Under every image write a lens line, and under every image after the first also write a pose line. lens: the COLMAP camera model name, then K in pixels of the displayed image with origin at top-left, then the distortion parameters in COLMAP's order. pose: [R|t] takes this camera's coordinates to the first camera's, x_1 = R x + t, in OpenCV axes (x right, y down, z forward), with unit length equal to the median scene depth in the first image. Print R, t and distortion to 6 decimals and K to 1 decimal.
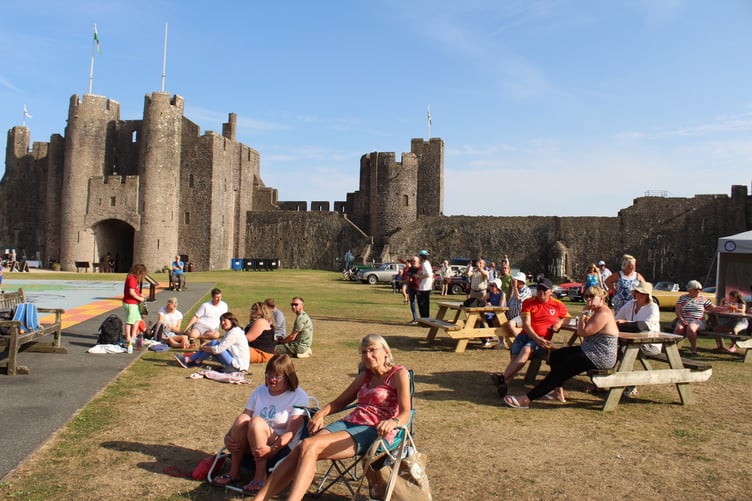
lens RADIAL K [[657.0, 0, 375.7], [0, 657.0, 239.6], [0, 0, 1]] dist [-0.108593, 0.001588]
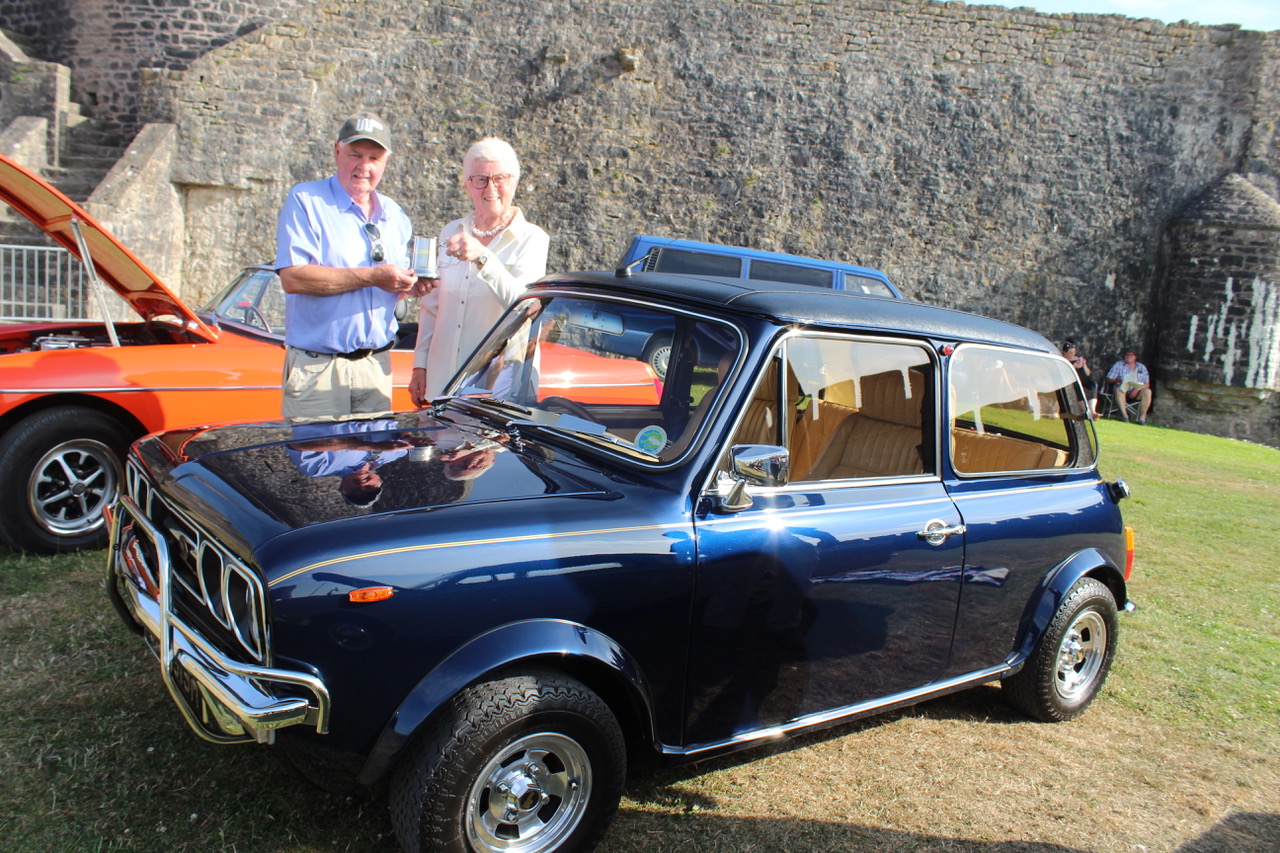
lens RADIAL K [[1057.4, 0, 631.8], [0, 1057.4, 421.7], [0, 0, 1]] dist [-0.165710, 0.146002]
pose [[0.957605, 0.004791, 0.288046, 0.051828], [-0.056445, 0.983602, 0.171293, 0.027633], [-0.282502, -0.180289, 0.942172, 0.750377]]
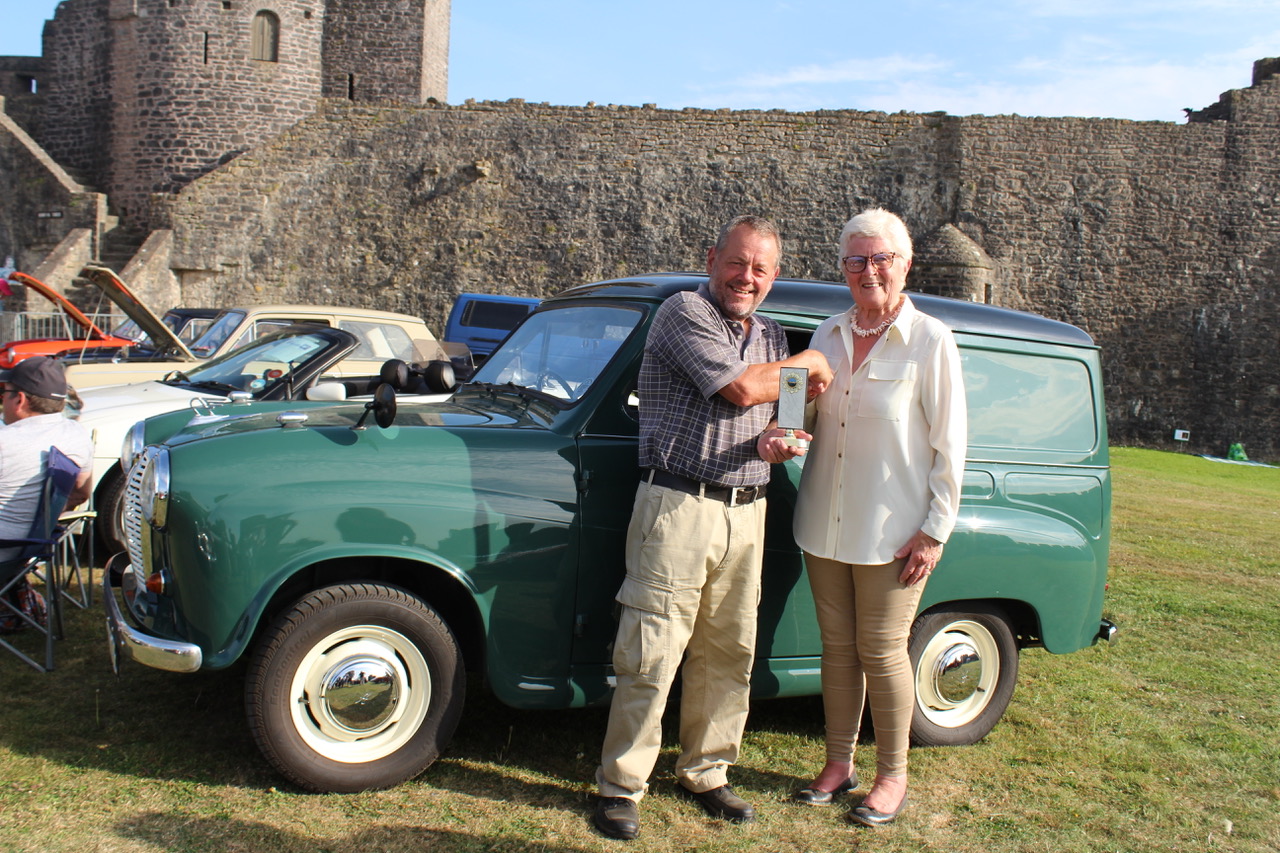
lens RADIAL K [[1196.3, 0, 640.0], [0, 1196.3, 426.5], [0, 0, 1]] dist [-0.150891, 0.155677]
pose [[0.984406, -0.001672, 0.175902, 0.102905], [-0.018076, 0.993700, 0.110606, 0.026281], [-0.174979, -0.112061, 0.978174, 0.594409]]
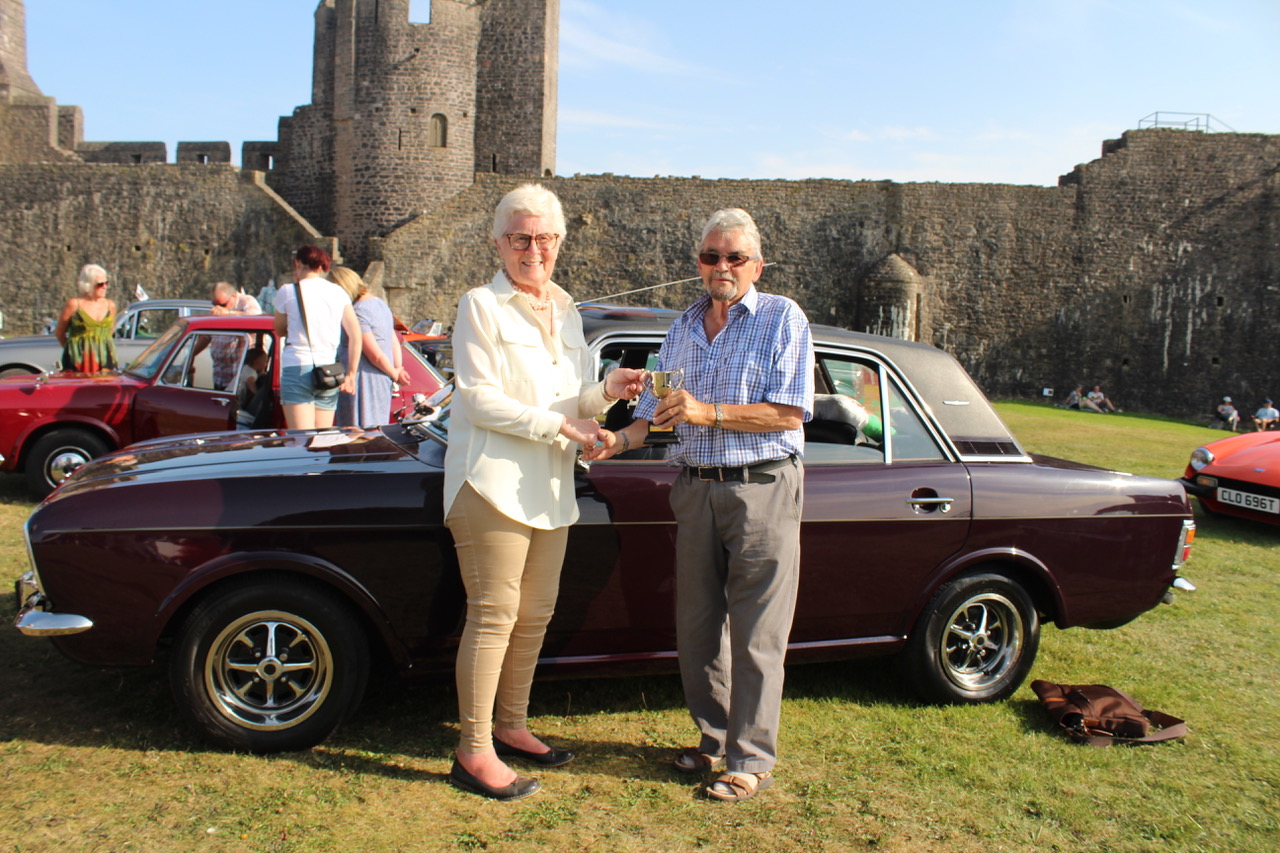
lens RADIAL K [[1057.4, 0, 631.8], [0, 1057.4, 421.7], [0, 0, 1]] dist [-0.165710, 0.146002]
pose [[0.989420, -0.009627, 0.144759, 0.066217], [-0.008904, 0.991885, 0.126826, 0.019548], [-0.144805, -0.126773, 0.981305, 0.463214]]
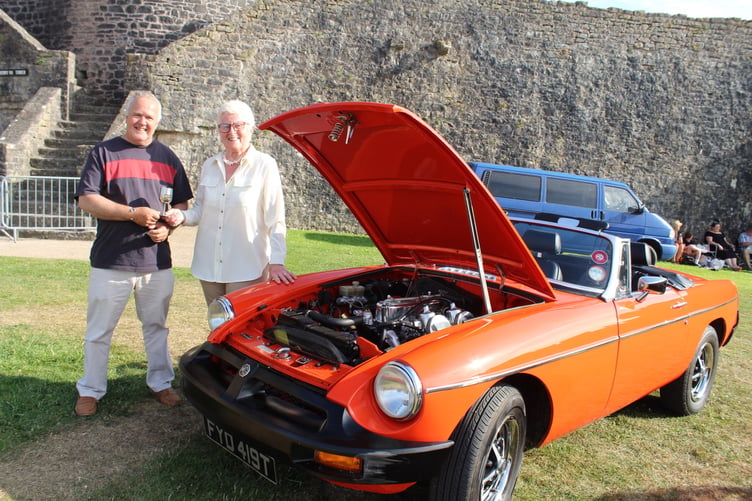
lens RADIAL K [[621.2, 0, 371.2], [0, 621.2, 247.7], [0, 0, 1]] dist [-0.165710, 0.146002]
pose [[0.938956, -0.014452, 0.343732, 0.019261], [-0.038276, 0.988526, 0.146120, 0.026349], [-0.341900, -0.150357, 0.927630, 0.787196]]
